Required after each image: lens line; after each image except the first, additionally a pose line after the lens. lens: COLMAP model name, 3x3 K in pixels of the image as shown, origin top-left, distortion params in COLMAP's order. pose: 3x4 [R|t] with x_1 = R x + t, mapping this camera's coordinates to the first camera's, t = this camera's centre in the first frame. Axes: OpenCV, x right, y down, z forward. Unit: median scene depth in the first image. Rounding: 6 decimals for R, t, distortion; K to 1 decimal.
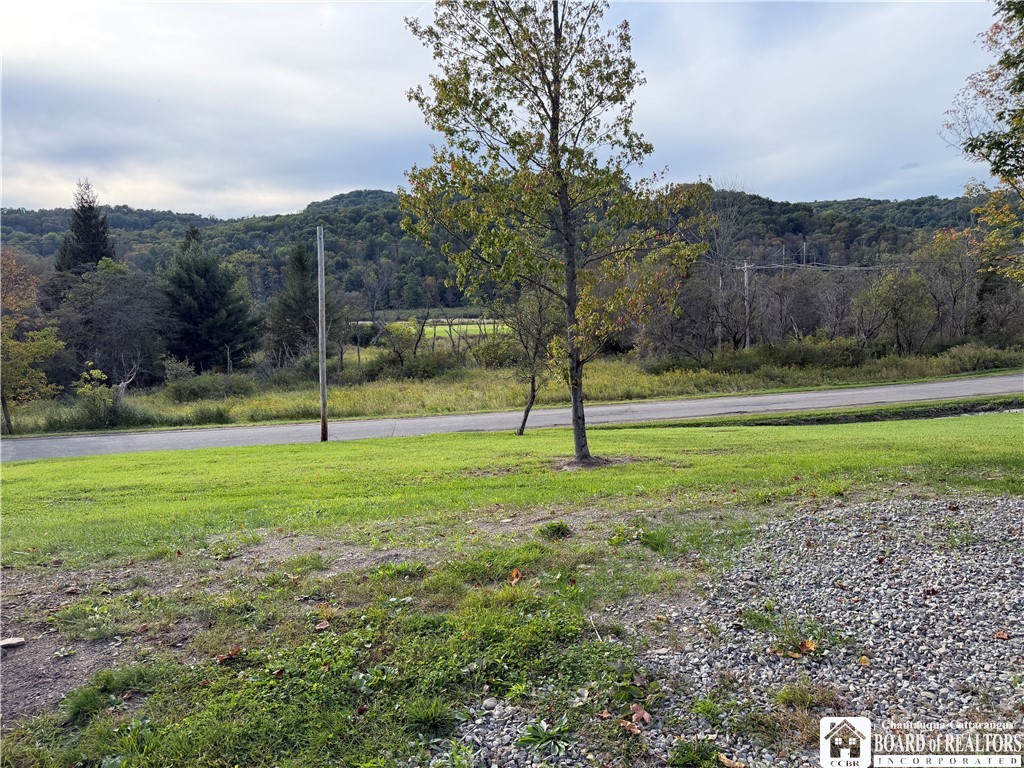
lens RADIAL K [[715.8, 0, 522.9], [0, 715.8, 385.2], [0, 0, 1]] dist [0.043346, -0.061885]
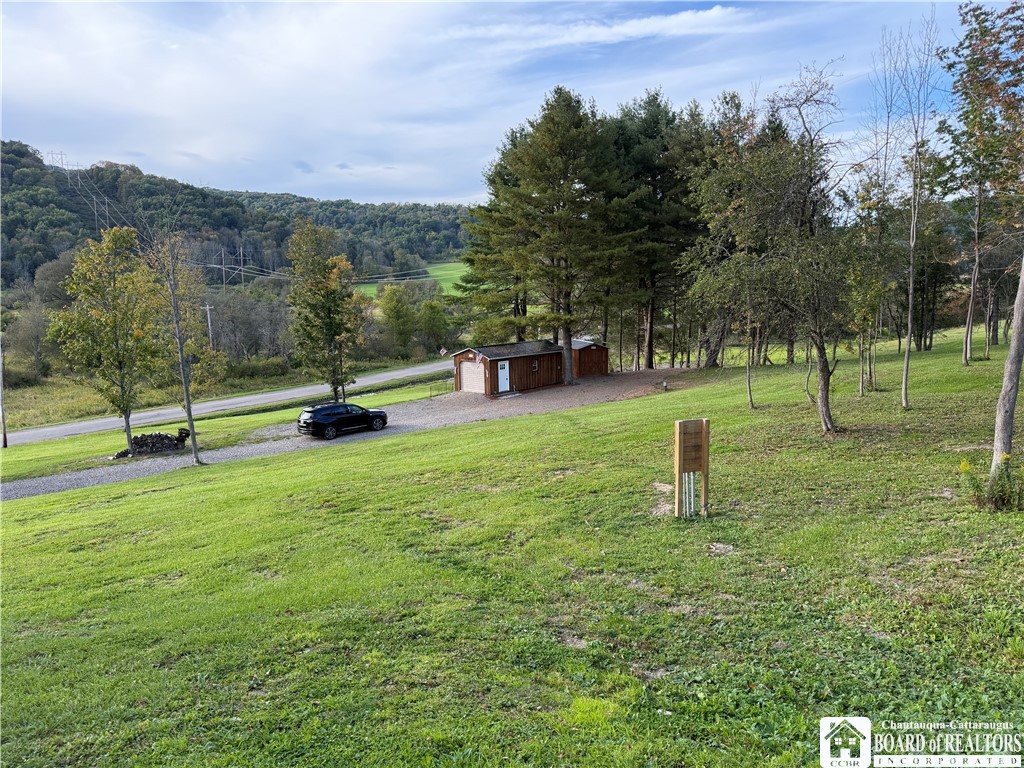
lens RADIAL K [[715.8, 0, 513.7], [0, 715.8, 388.7], [0, 0, 1]] dist [0.043346, -0.061885]
pose [[0.746958, -0.070902, 0.661080, -0.567946], [0.052043, 0.997482, 0.048178, -0.105317], [-0.662831, -0.001583, 0.748767, -1.409909]]
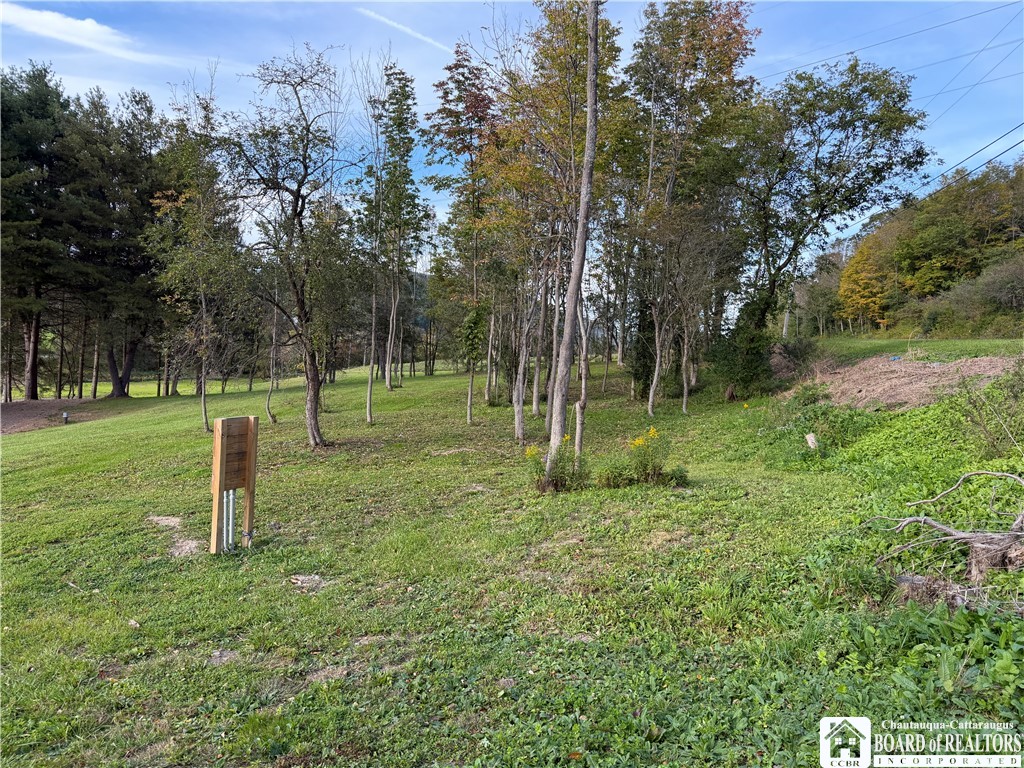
lens RADIAL K [[715.8, 0, 515.8], [0, 715.8, 380.7], [0, 0, 1]] dist [0.043346, -0.061885]
pose [[0.035610, -0.015416, 0.999247, -0.504071], [0.028284, 0.999496, 0.014412, -0.069311], [-0.998965, 0.027750, 0.036028, -1.258921]]
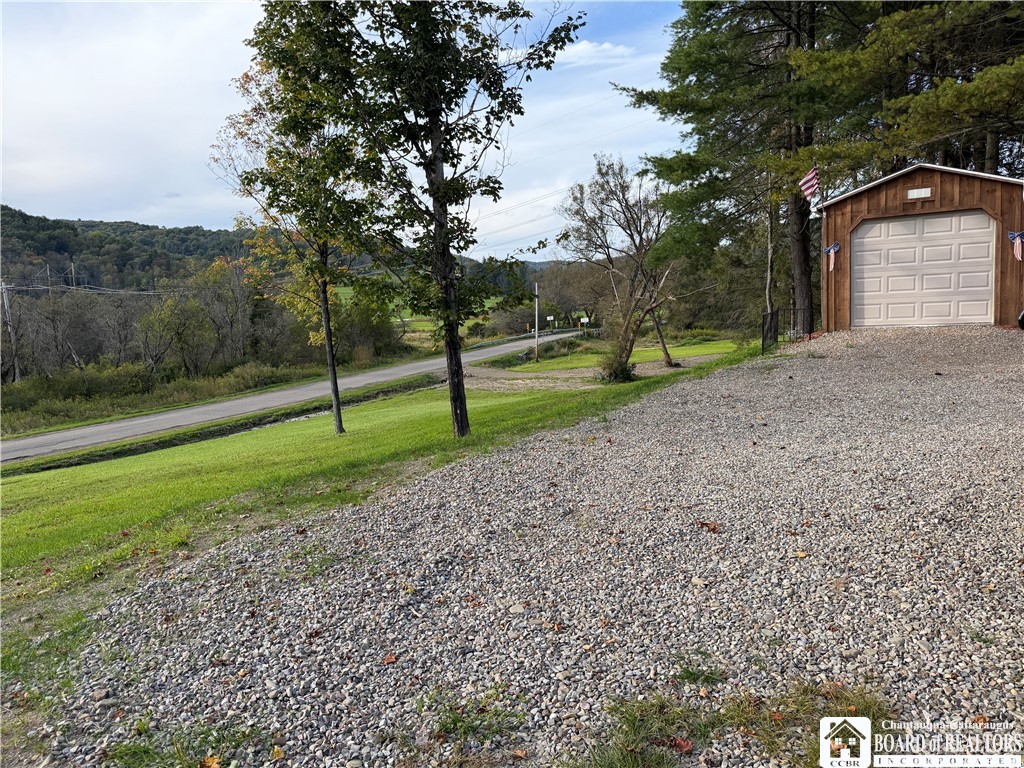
lens RADIAL K [[715.8, 0, 503.7], [0, 715.8, 390.7], [0, 0, 1]] dist [0.043346, -0.061885]
pose [[0.620645, -0.080823, 0.779915, 0.001913], [0.101064, 0.994622, 0.022647, -0.003851], [-0.777551, 0.064766, 0.625475, 0.030301]]
